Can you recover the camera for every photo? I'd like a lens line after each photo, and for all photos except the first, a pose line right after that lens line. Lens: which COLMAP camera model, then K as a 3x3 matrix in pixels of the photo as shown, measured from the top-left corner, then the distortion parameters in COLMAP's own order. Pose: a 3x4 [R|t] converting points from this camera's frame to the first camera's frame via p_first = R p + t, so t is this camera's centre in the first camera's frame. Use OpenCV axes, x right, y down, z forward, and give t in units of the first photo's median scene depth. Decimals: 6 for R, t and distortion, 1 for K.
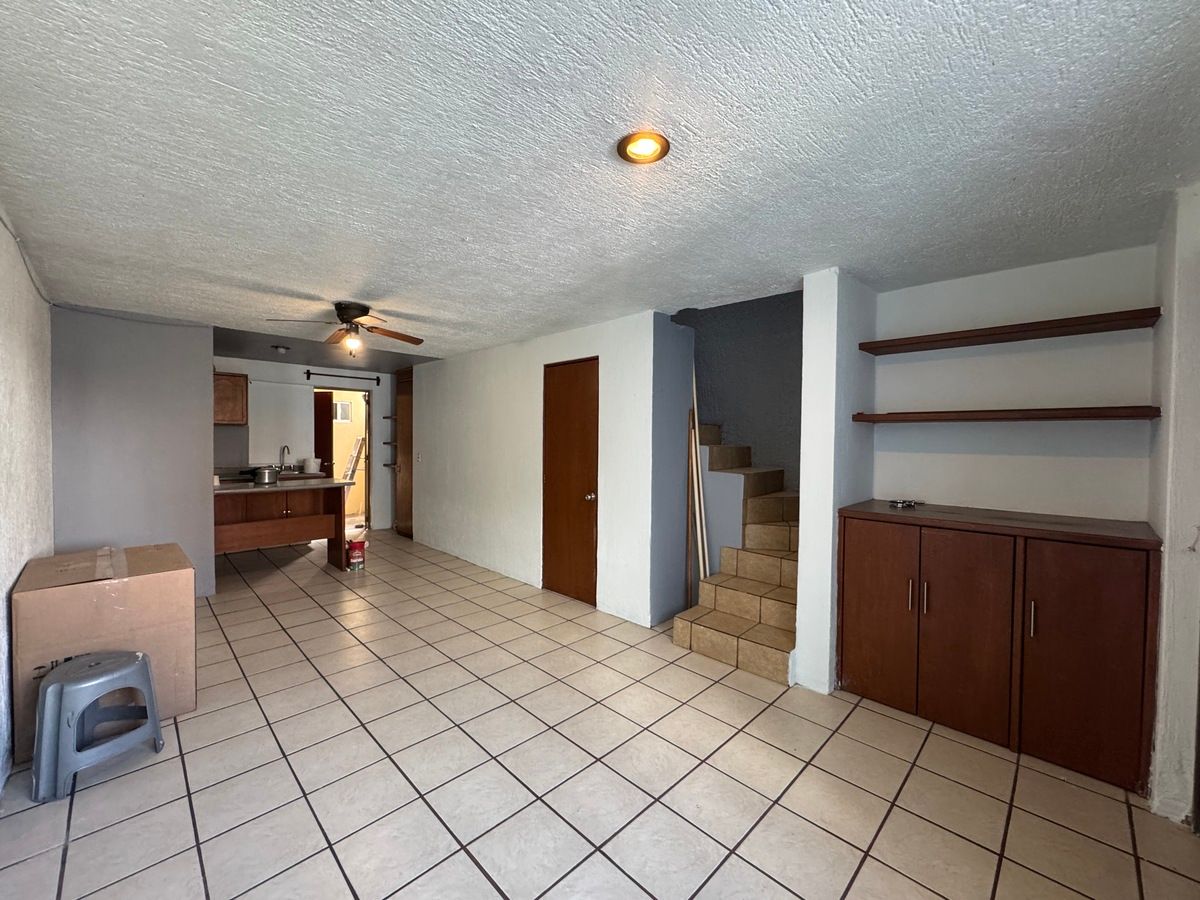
lens RADIAL K [[481.5, 0, 613.8], [0, 481.5, 443.1], [0, 0, 1]] dist [-0.001333, -0.000120]
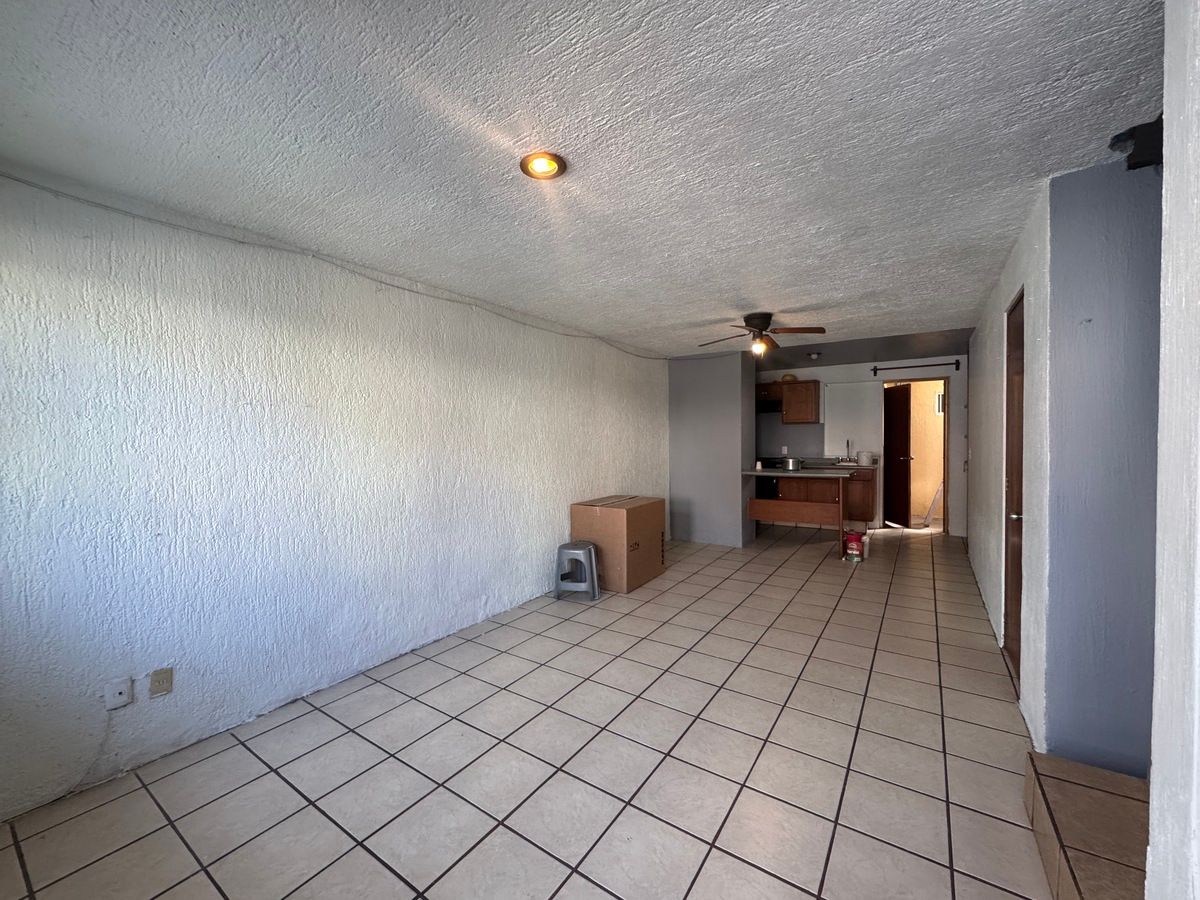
lens RADIAL K [[480.9, 0, 581.4], [0, 480.9, 444.1], [0, 0, 1]] dist [-0.006839, -0.000127]
pose [[0.152982, 0.002751, -0.988225, 0.431797], [0.003266, 0.999989, 0.003289, 0.014012], [0.988224, -0.003730, 0.152972, 0.330276]]
